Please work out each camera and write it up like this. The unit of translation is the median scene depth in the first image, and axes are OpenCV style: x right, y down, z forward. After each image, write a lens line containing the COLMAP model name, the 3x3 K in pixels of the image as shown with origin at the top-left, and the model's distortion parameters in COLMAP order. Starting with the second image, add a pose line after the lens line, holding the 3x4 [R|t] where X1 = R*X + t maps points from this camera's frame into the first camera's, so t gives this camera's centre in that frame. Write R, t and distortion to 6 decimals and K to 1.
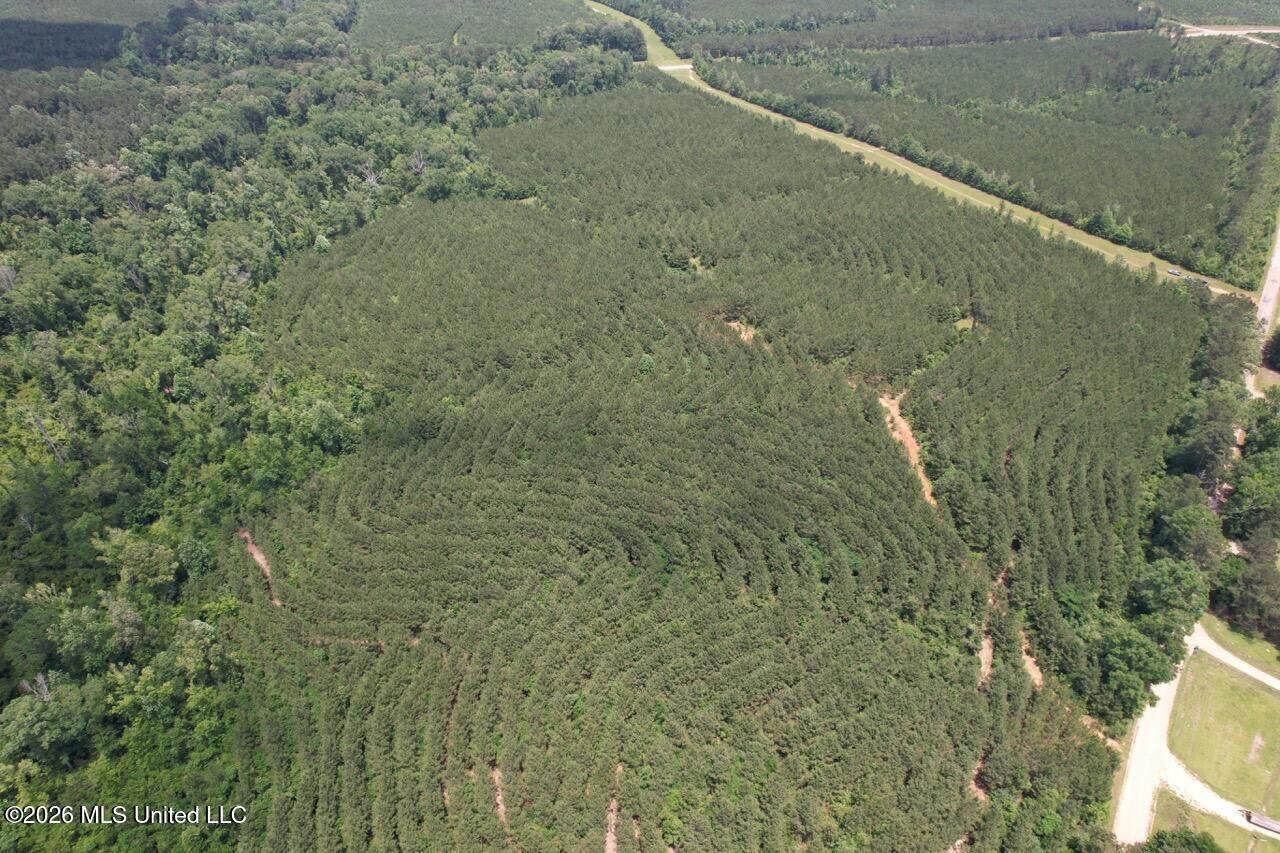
lens RADIAL K [[816.8, 0, 641.0], [0, 816.8, 437.0], [0, 0, 1]] dist [-0.078540, 0.072989]
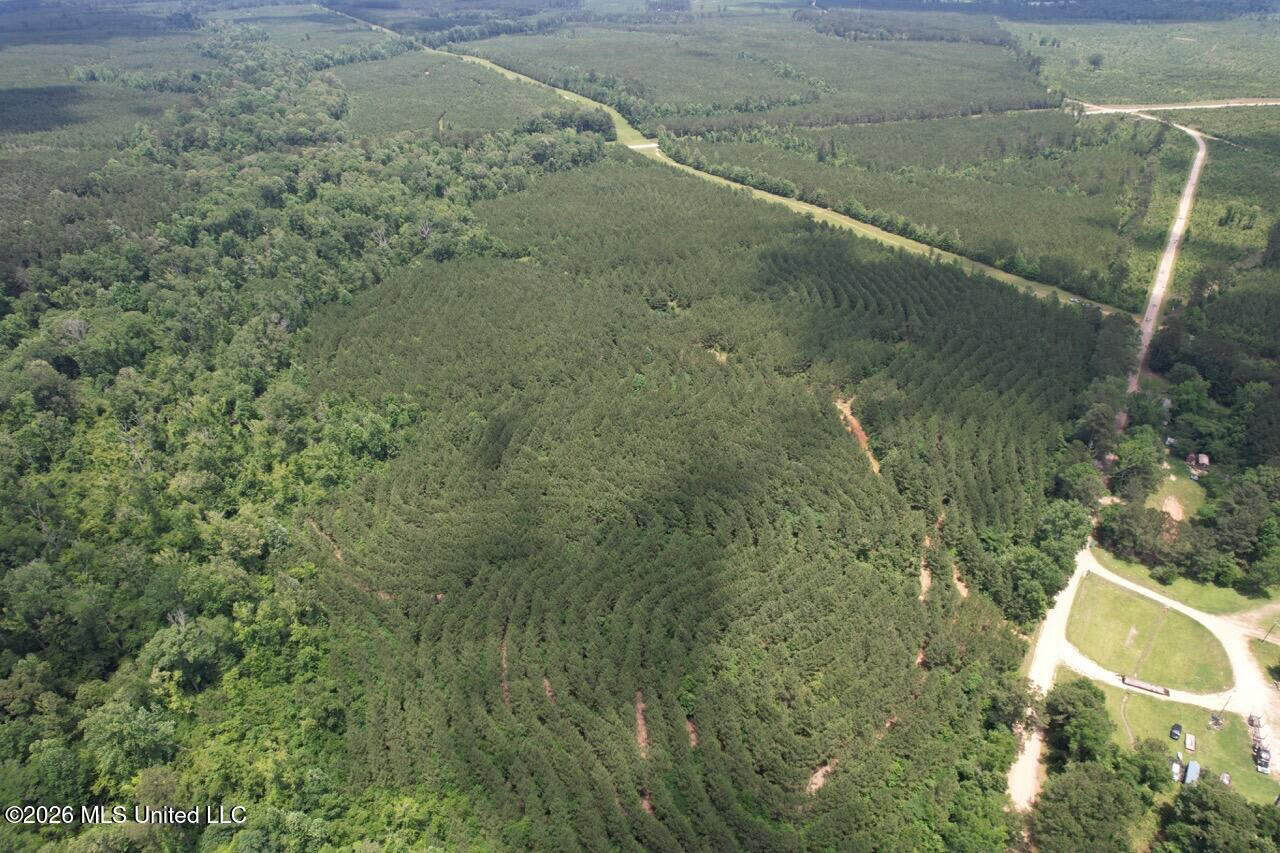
lens RADIAL K [[816.8, 0, 641.0], [0, 816.8, 437.0], [0, 0, 1]] dist [-0.078540, 0.072989]
pose [[0.998703, -0.032148, 0.039478, -0.029895], [0.035572, 0.995366, -0.089335, 0.072656], [-0.036423, 0.090623, 0.995219, -0.133802]]
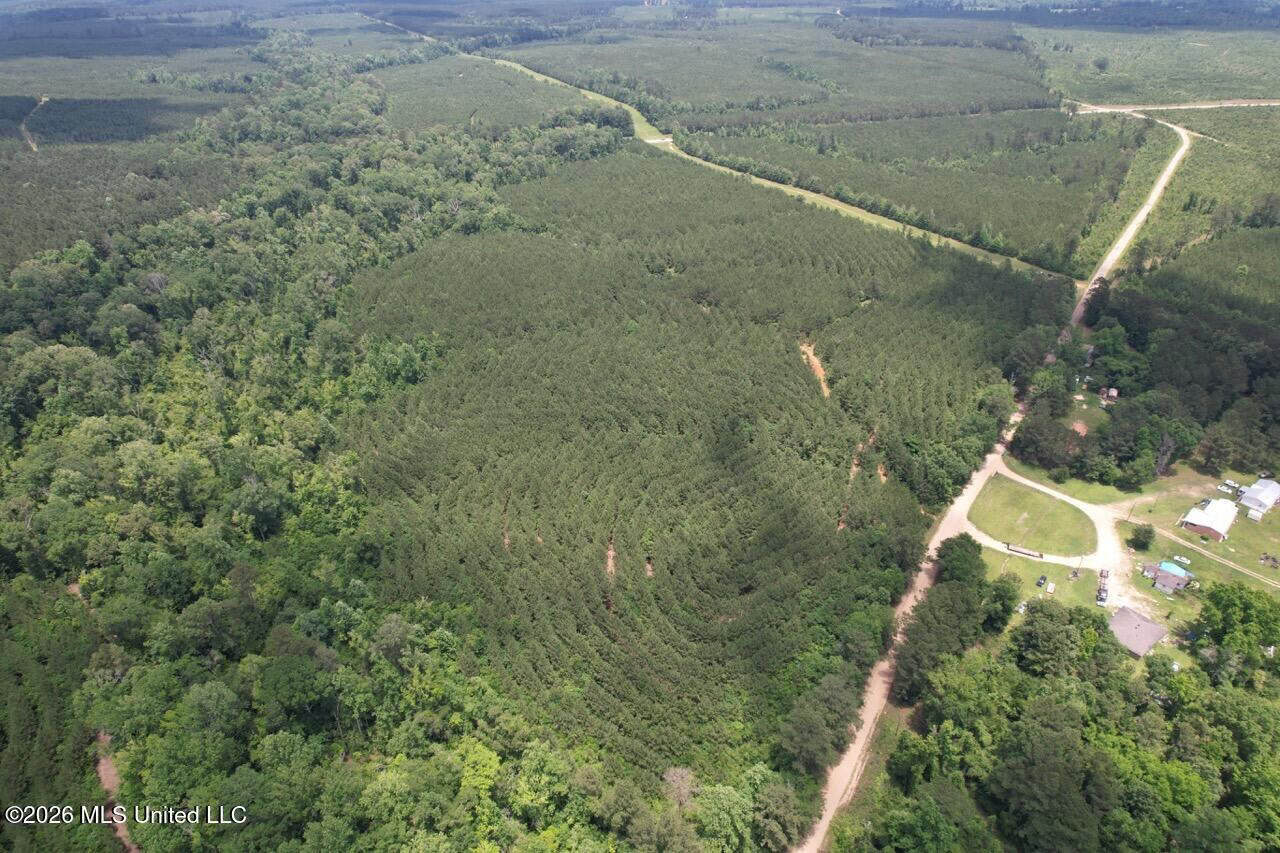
lens RADIAL K [[816.8, 0, 641.0], [0, 816.8, 437.0], [0, 0, 1]] dist [-0.078540, 0.072989]
pose [[0.999875, -0.014974, 0.005165, 0.008119], [0.015414, 0.994925, -0.099437, 0.175615], [-0.003650, 0.099504, 0.995030, -0.270409]]
